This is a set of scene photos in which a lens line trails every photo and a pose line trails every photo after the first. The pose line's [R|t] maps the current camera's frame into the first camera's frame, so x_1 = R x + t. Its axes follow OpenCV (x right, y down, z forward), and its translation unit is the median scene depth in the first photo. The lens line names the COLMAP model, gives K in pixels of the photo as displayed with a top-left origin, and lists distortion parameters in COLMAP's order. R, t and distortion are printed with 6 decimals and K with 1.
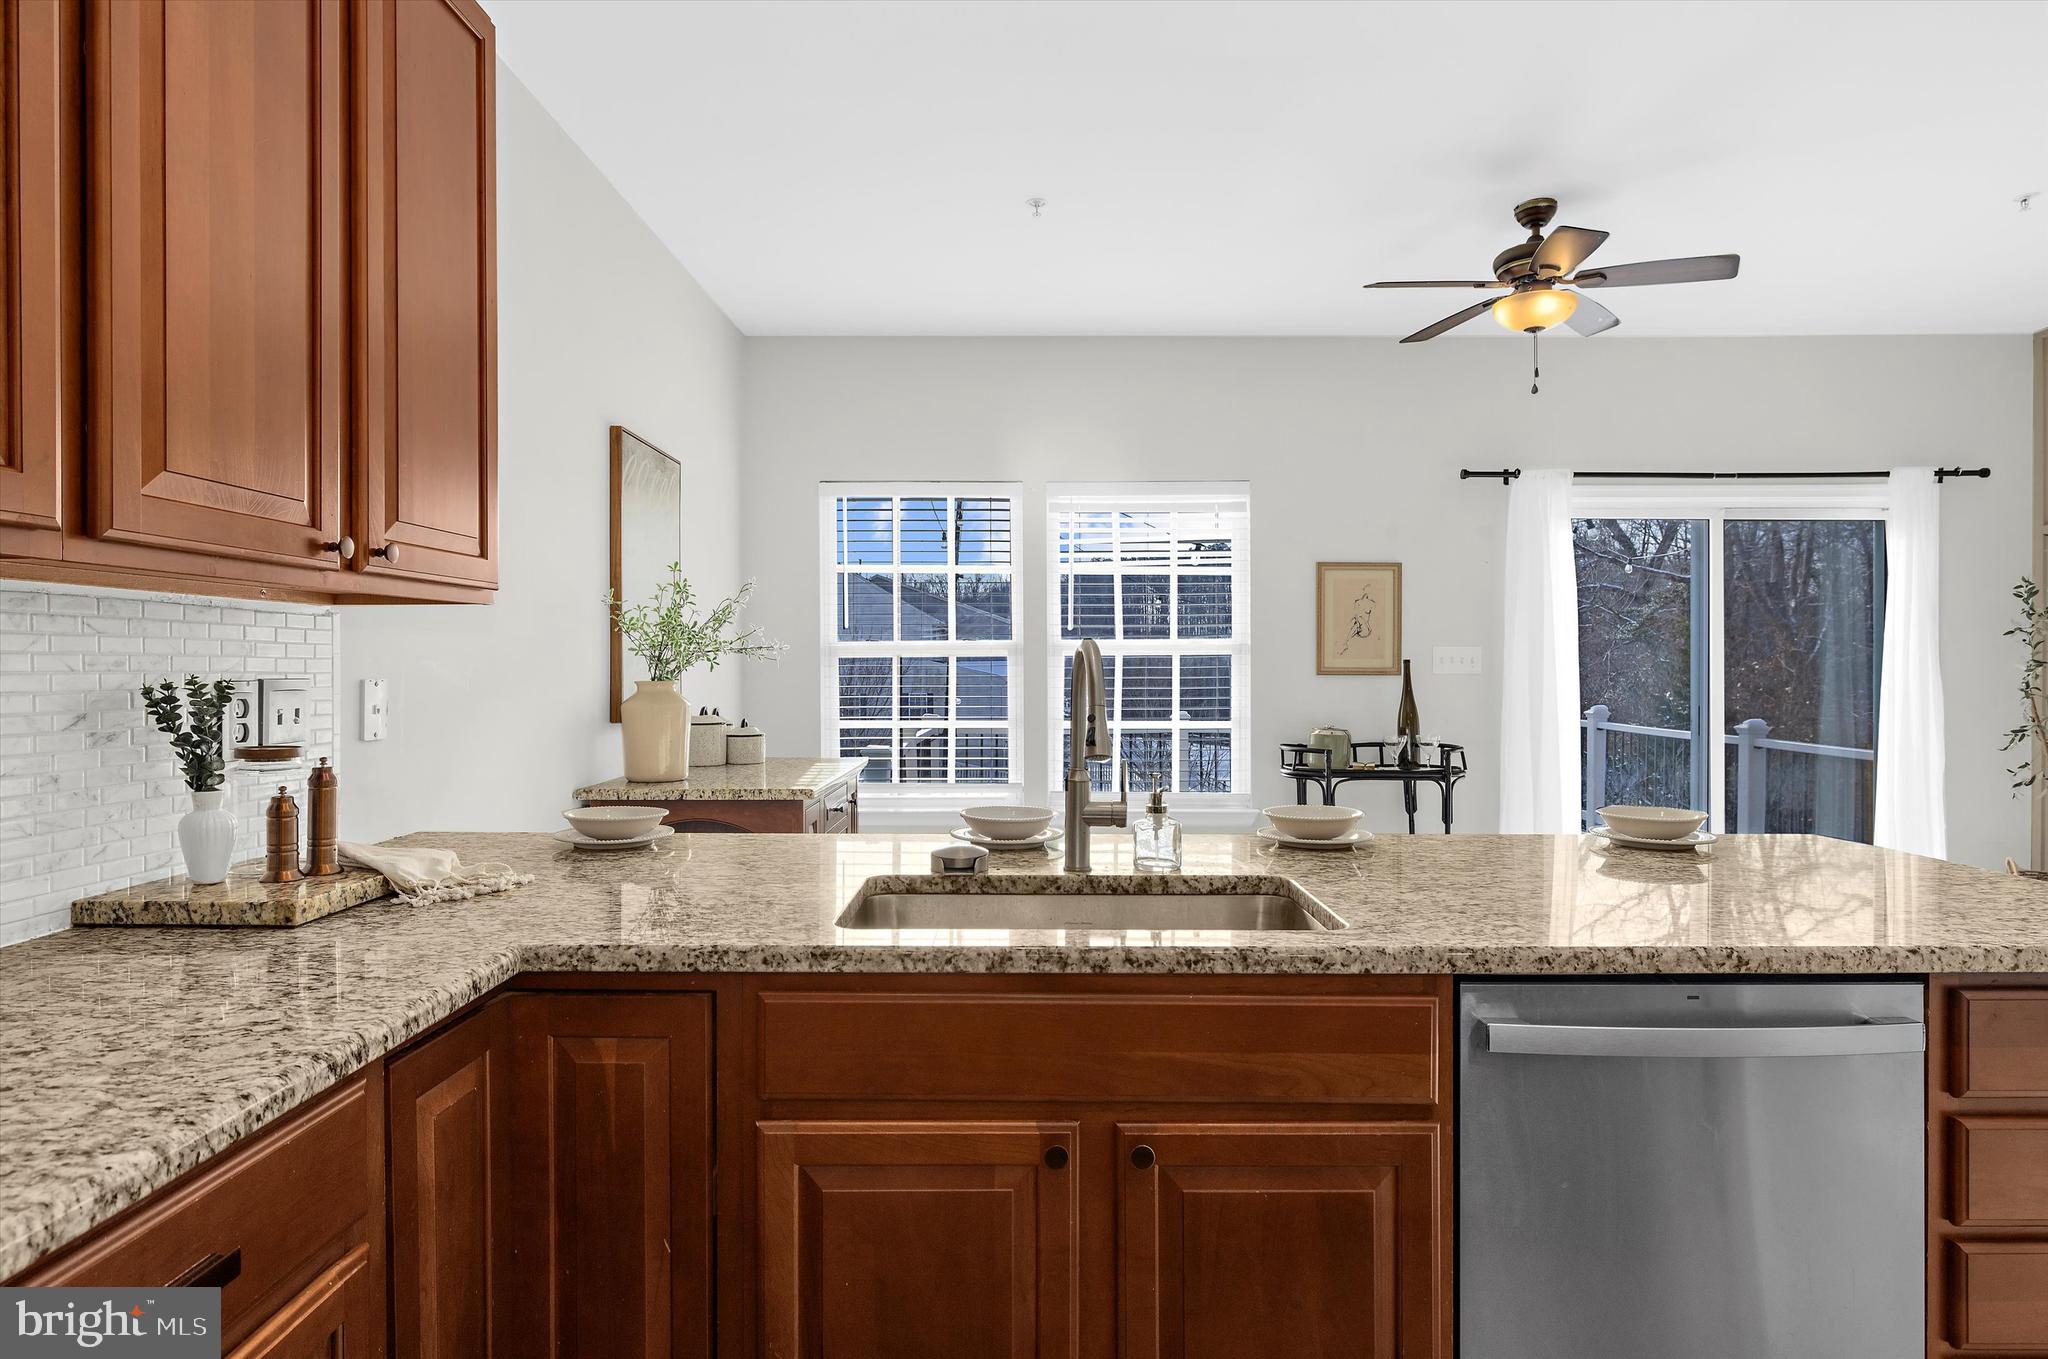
lens RADIAL K [[1167.5, 0, 1024.0], [0, 1167.5, 679.5], [0, 0, 1]] dist [-0.000011, 0.000032]
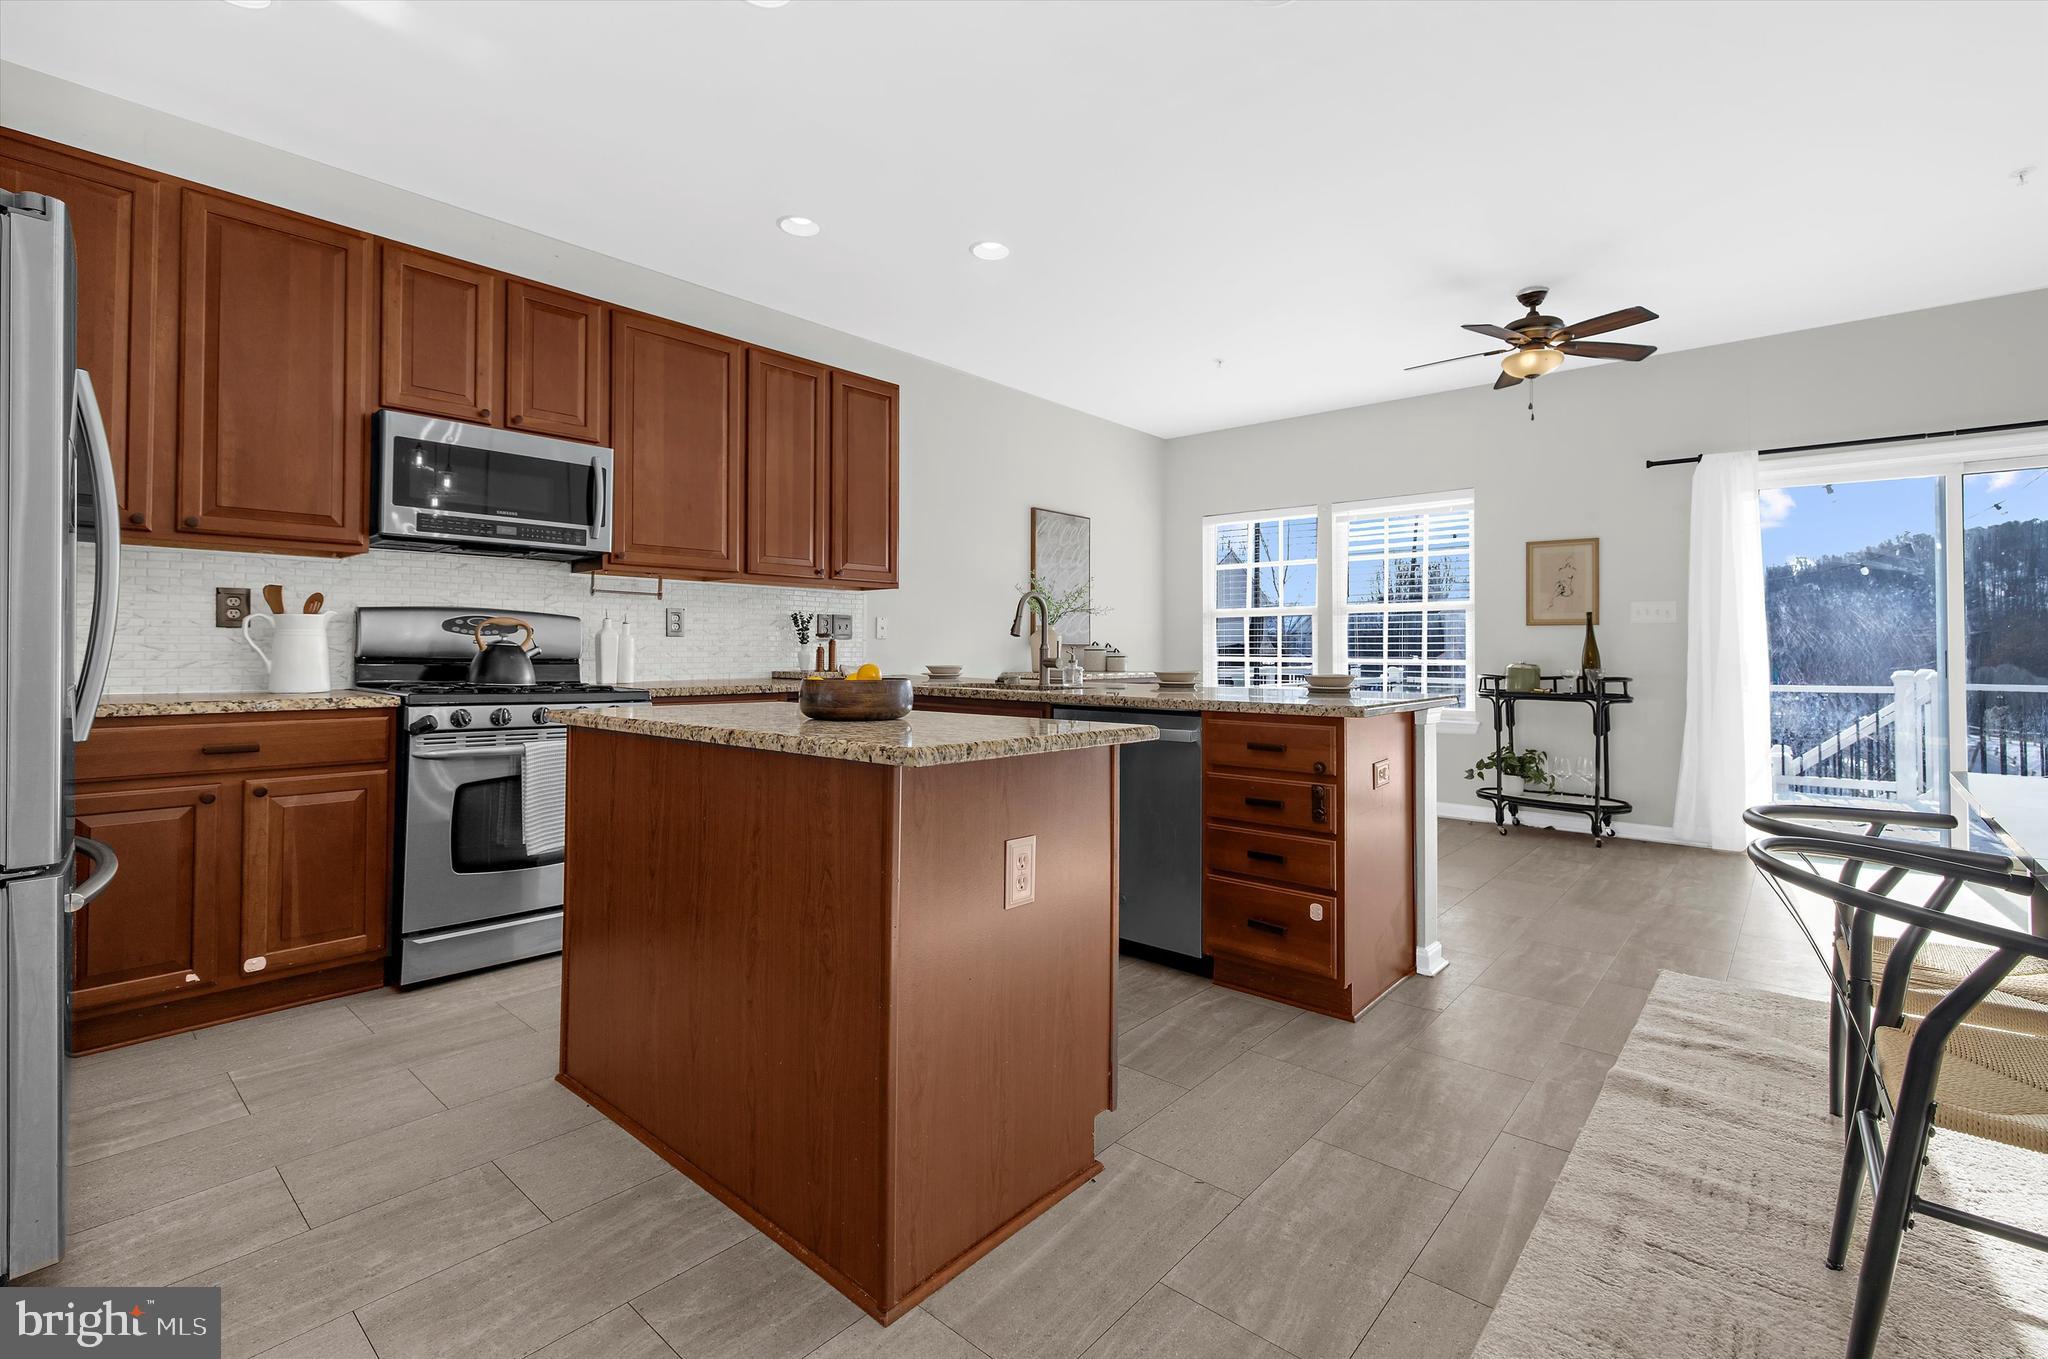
lens RADIAL K [[1038.2, 0, 1022.7], [0, 1038.2, 644.4], [0, 0, 1]] dist [-0.000564, -0.000229]
pose [[0.729530, -0.004465, -0.683934, 0.661998], [-0.015116, 0.999629, -0.022651, 0.055570], [0.683781, 0.026863, 0.729192, -0.282228]]
